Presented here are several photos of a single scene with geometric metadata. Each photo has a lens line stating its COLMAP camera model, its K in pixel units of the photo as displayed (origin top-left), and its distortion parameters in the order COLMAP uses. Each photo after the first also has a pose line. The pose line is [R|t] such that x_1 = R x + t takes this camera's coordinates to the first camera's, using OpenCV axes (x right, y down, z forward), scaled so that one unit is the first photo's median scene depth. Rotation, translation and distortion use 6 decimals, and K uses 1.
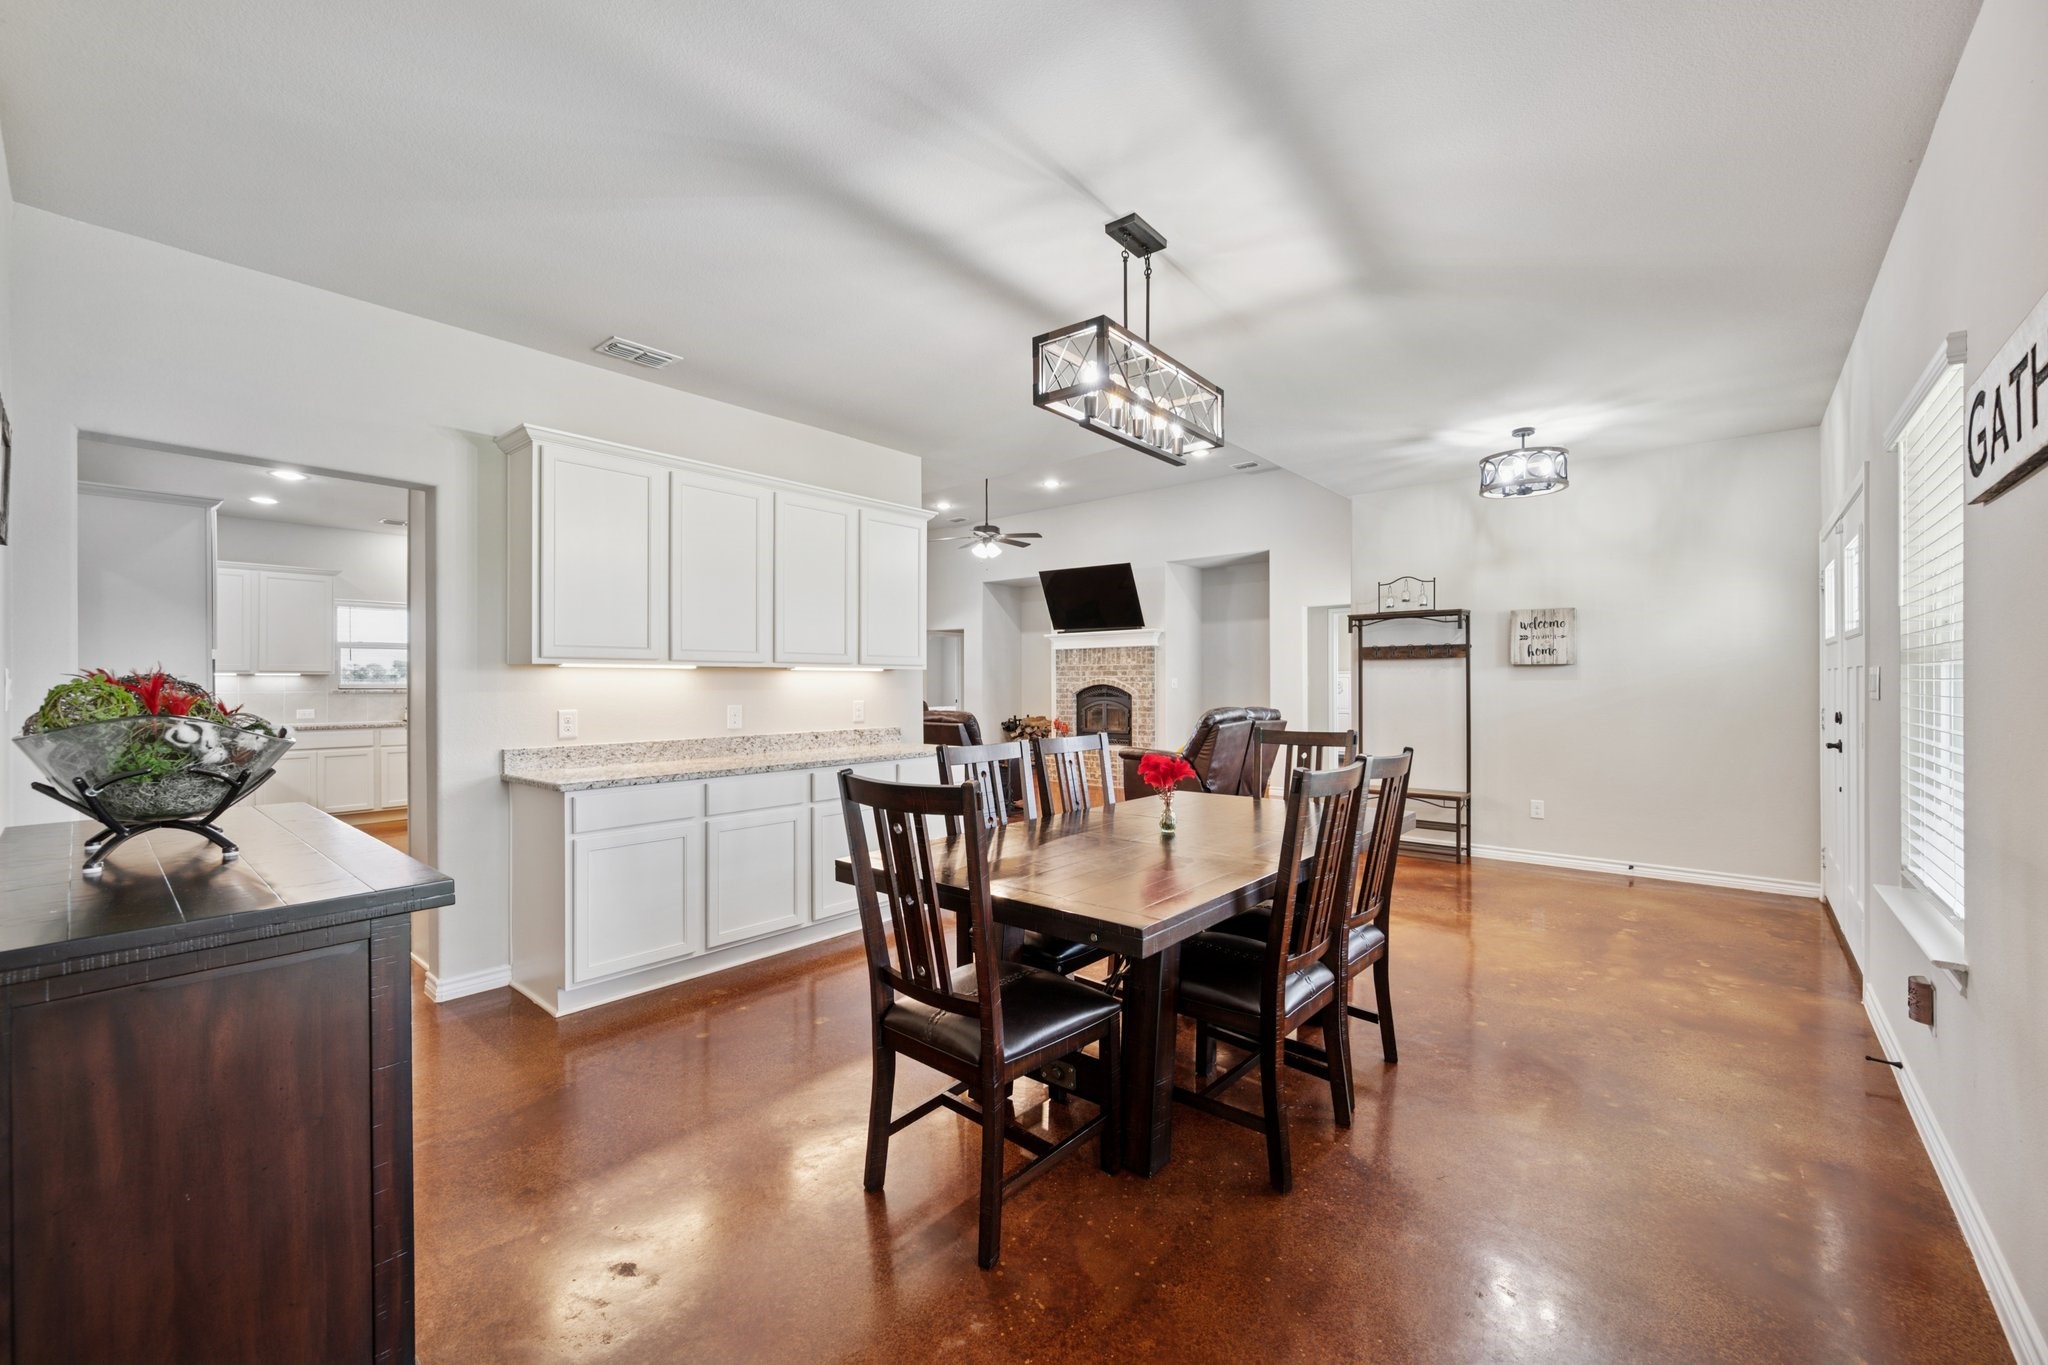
lens RADIAL K [[815.4, 0, 1029.1], [0, 815.4, 682.6], [0, 0, 1]] dist [-0.000025, 0.000119]
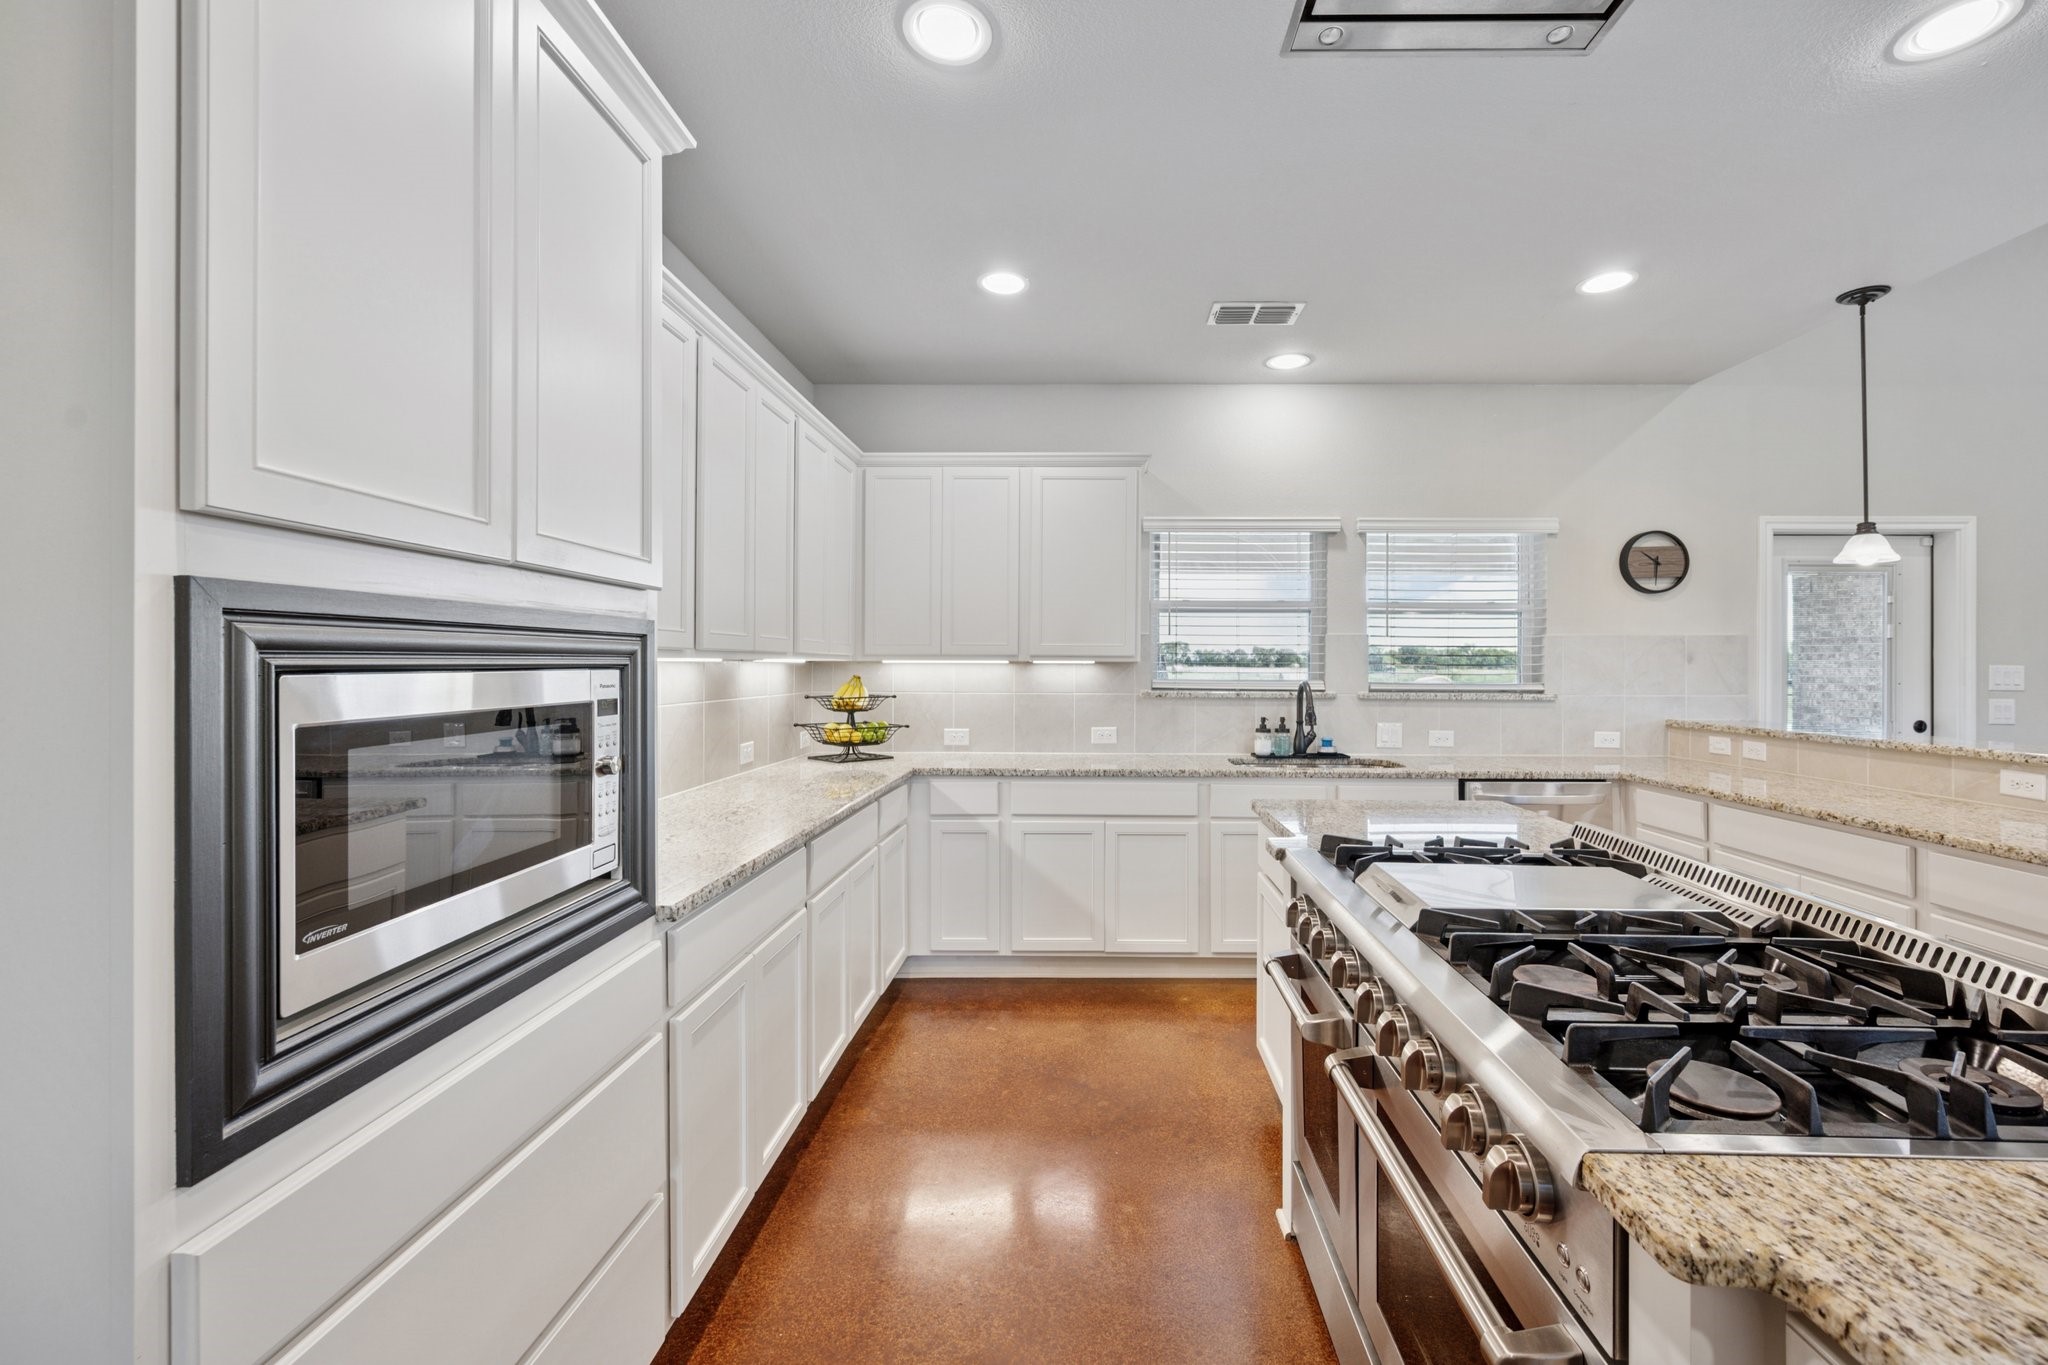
lens RADIAL K [[815.4, 0, 1098.9], [0, 815.4, 660.7], [0, 0, 1]] dist [-0.000025, 0.000119]
pose [[0.641489, -0.000665, -0.767132, -0.353626], [-0.006670, 0.999957, -0.006444, -0.005603], [0.767103, 0.009251, 0.641457, 0.482041]]
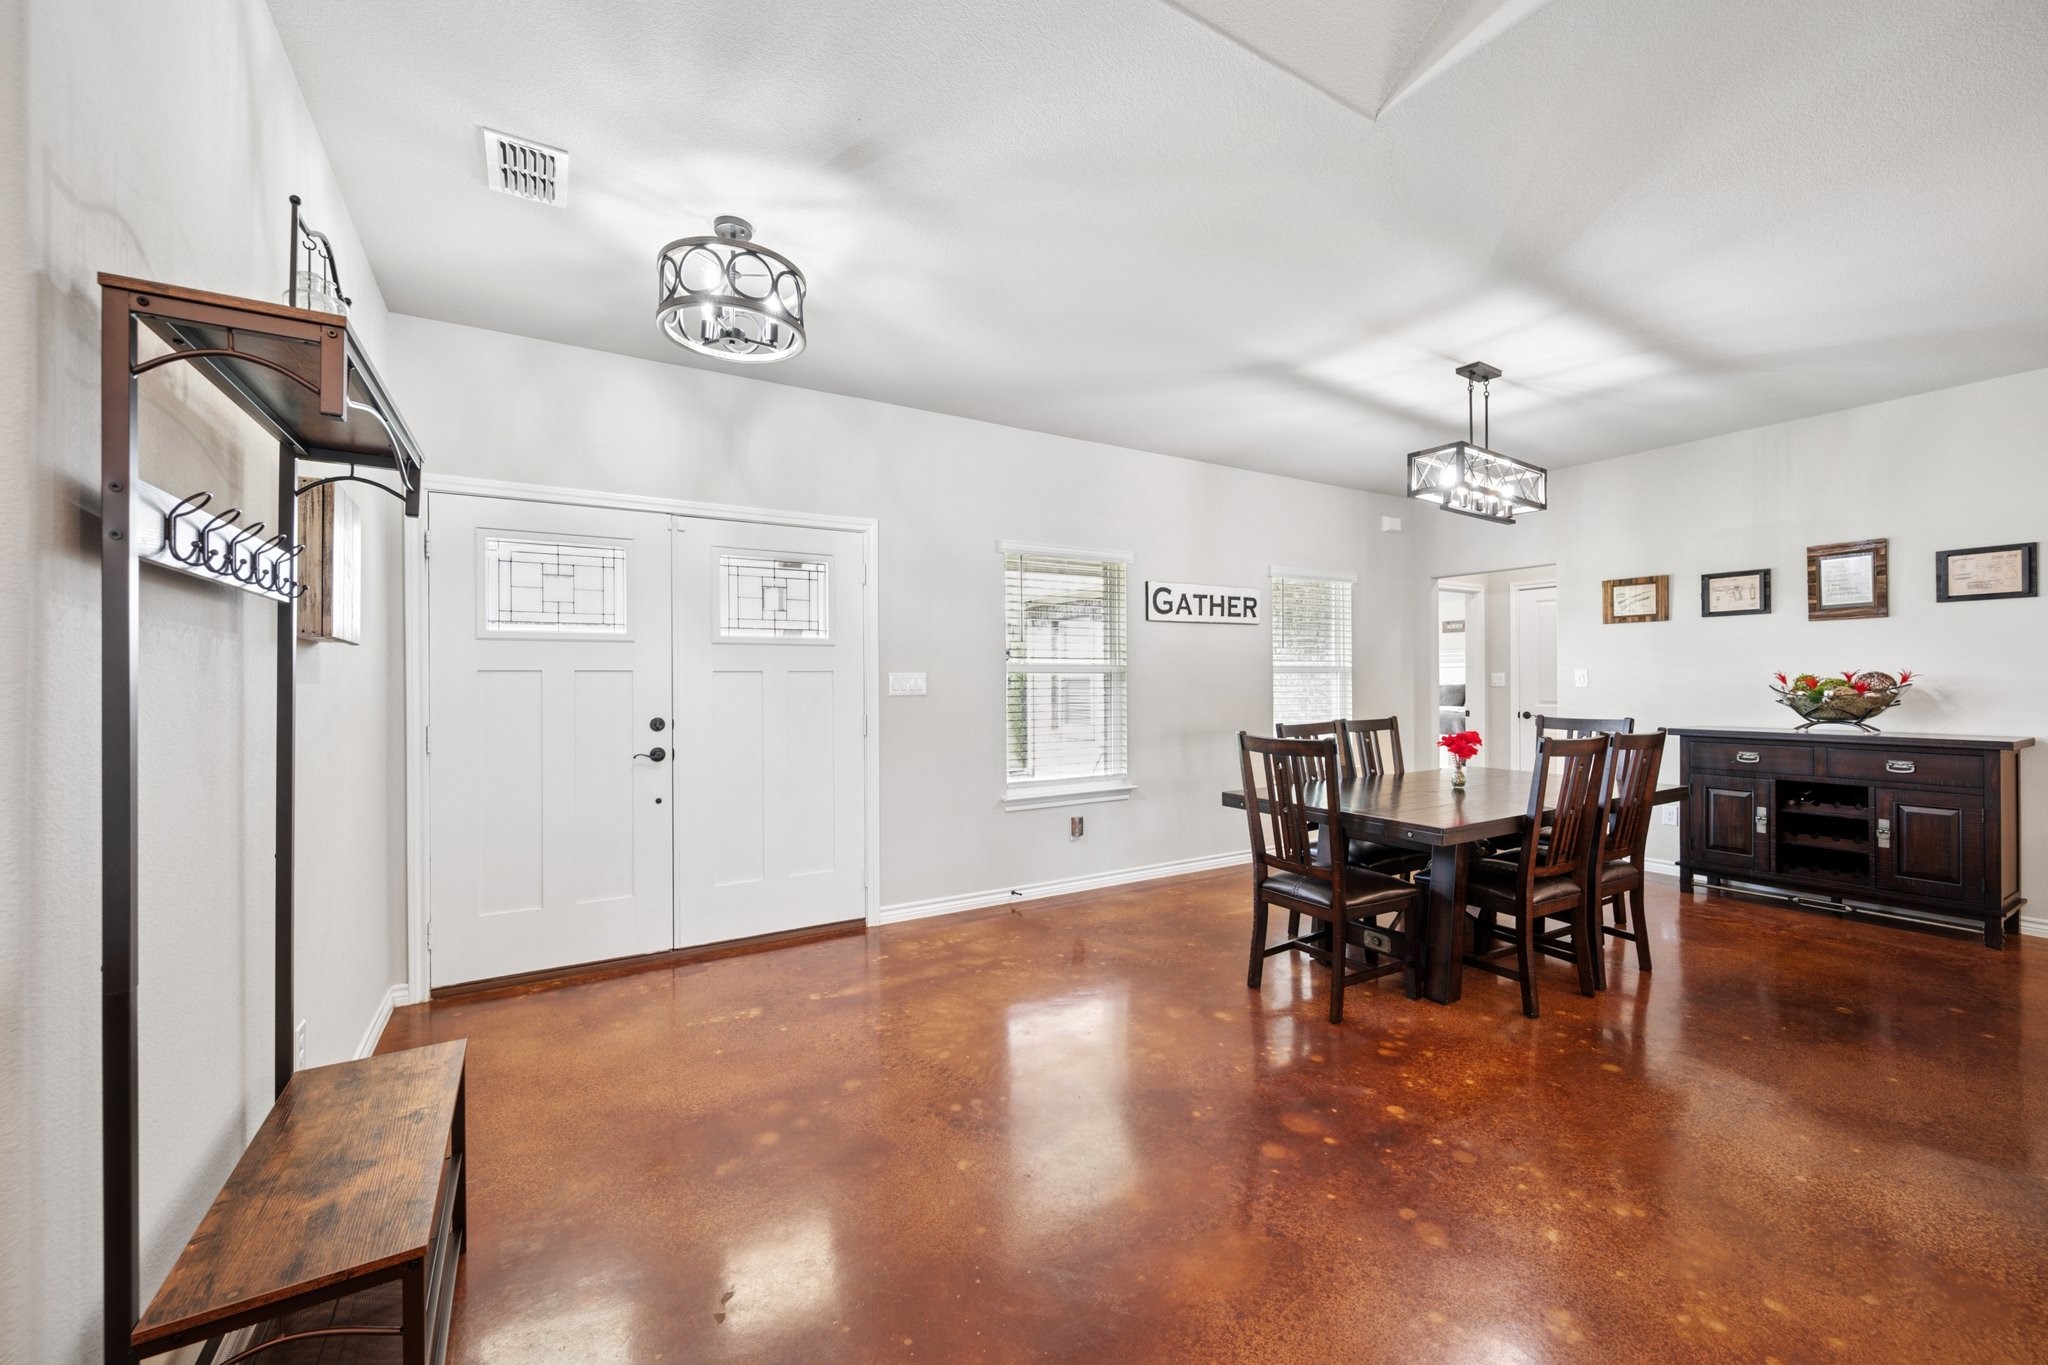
lens RADIAL K [[815.4, 0, 1029.9], [0, 815.4, 680.7], [0, 0, 1]] dist [-0.000025, 0.000119]
pose [[-0.951310, 0.009289, 0.308094, 0.119233], [0.009158, 0.999956, -0.001869, 0.000043], [-0.308098, 0.001044, -0.951354, 0.694848]]
